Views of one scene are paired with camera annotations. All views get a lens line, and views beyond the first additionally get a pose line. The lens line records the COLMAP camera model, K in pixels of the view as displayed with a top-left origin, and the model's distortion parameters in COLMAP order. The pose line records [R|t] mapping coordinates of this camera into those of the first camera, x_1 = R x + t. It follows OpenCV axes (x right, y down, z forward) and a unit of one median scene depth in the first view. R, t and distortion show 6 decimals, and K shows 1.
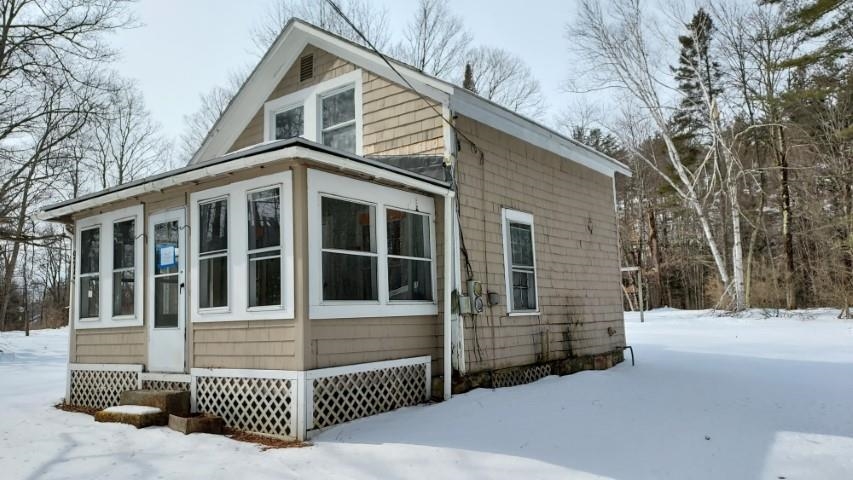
lens RADIAL K [[629.2, 0, 427.2], [0, 629.2, 254.6], [0, 0, 1]] dist [0.044745, -0.008230]
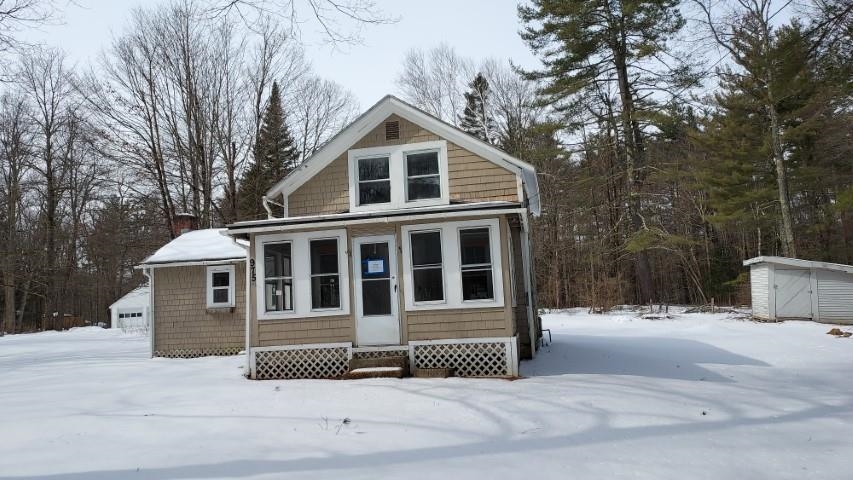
lens RADIAL K [[629.2, 0, 427.2], [0, 629.2, 254.6], [0, 0, 1]] dist [0.044745, -0.008230]
pose [[0.900287, 0.032257, 0.434101, -0.915126], [-0.025888, 0.999453, -0.020578, 0.001972], [-0.434527, 0.007288, 0.900629, -0.350182]]
